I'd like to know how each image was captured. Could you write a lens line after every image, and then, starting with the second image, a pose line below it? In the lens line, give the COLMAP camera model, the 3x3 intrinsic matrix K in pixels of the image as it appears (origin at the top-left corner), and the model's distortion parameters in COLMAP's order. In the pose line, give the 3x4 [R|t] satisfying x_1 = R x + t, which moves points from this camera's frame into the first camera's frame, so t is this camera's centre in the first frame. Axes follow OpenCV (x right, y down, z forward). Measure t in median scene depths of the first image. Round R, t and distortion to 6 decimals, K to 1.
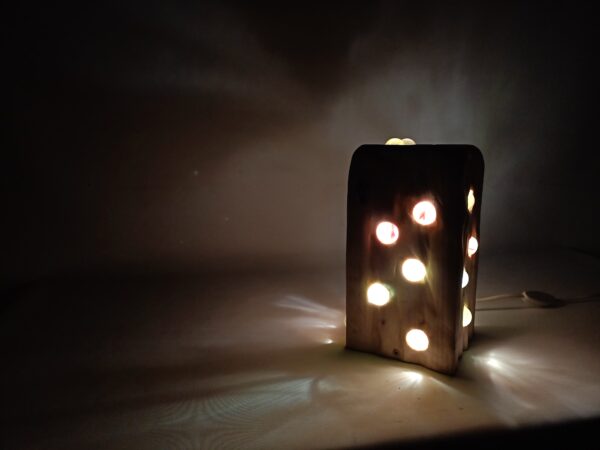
lens RADIAL K [[458.6, 0, 297.7], [0, 458.6, 224.4], [0, 0, 1]] dist [0.066048, -0.105488]
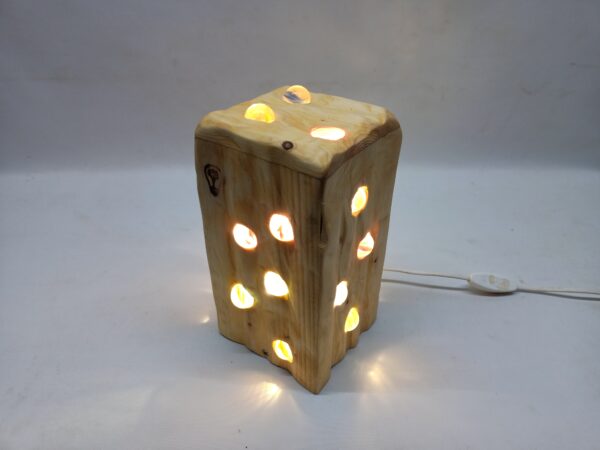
lens RADIAL K [[458.6, 0, 299.7], [0, 458.6, 226.1], [0, 0, 1]] dist [0.066048, -0.105488]
pose [[0.995024, 0.068596, -0.072262, 0.341031], [-0.033929, 0.915199, 0.401571, -0.306384], [0.093680, -0.397121, 0.912972, 0.326008]]
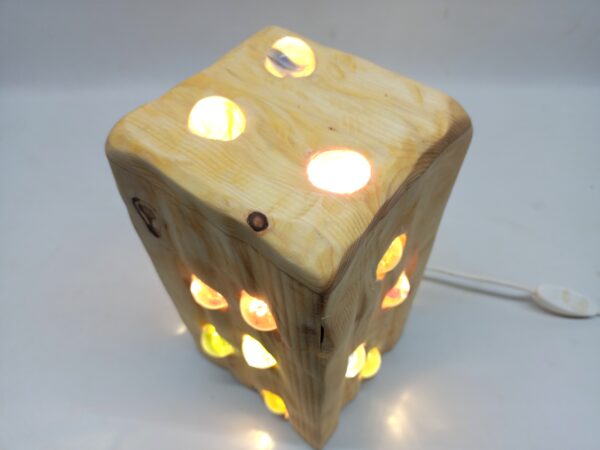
lens RADIAL K [[483.5, 0, 298.7], [0, 483.5, 230.9], [0, 0, 1]] dist [0.005497, -0.003242]
pose [[0.989737, 0.106671, -0.095087, 0.334250], [-0.016441, 0.745995, 0.665749, -0.377666], [0.141950, -0.657353, 0.740093, 0.678982]]
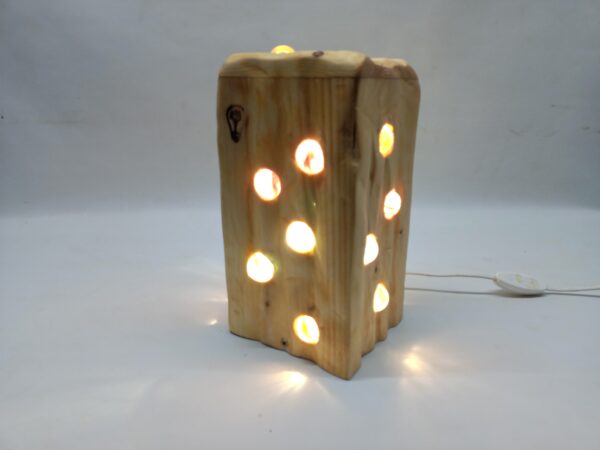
lens RADIAL K [[458.6, 0, 300.6], [0, 458.6, 224.0], [0, 0, 1]] dist [0.066048, -0.105488]
pose [[0.998619, 0.025211, -0.046091, 0.284154], [-0.019841, 0.993344, 0.113467, -0.002146], [0.048644, -0.112396, 0.992472, 0.289371]]
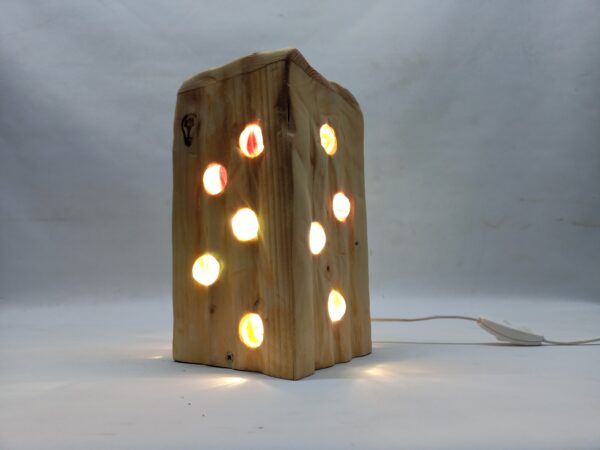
lens RADIAL K [[458.6, 0, 299.4], [0, 458.6, 220.2], [0, 0, 1]] dist [0.066048, -0.105488]
pose [[0.996950, -0.019022, -0.075691, 0.388134], [-0.004300, 0.954978, -0.296644, 0.301260], [0.077926, 0.296065, 0.951984, 0.330081]]
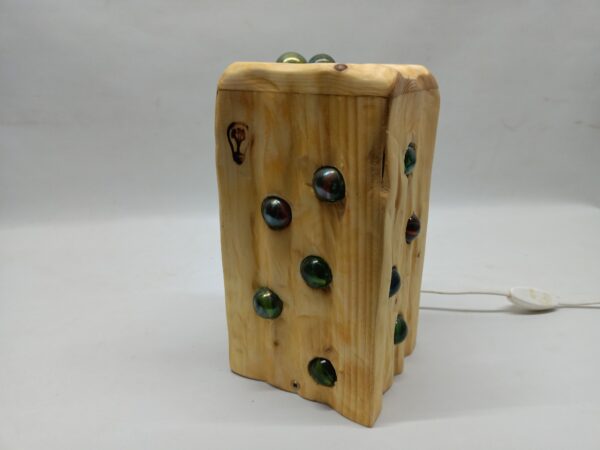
lens RADIAL K [[458.6, 0, 306.2], [0, 458.6, 223.6], [0, 0, 1]] dist [0.066048, -0.105488]
pose [[0.999542, 0.003605, 0.030061, 0.219082], [-0.007977, 0.989160, 0.146624, -0.058911], [-0.029206, -0.146796, 0.988735, 0.384080]]
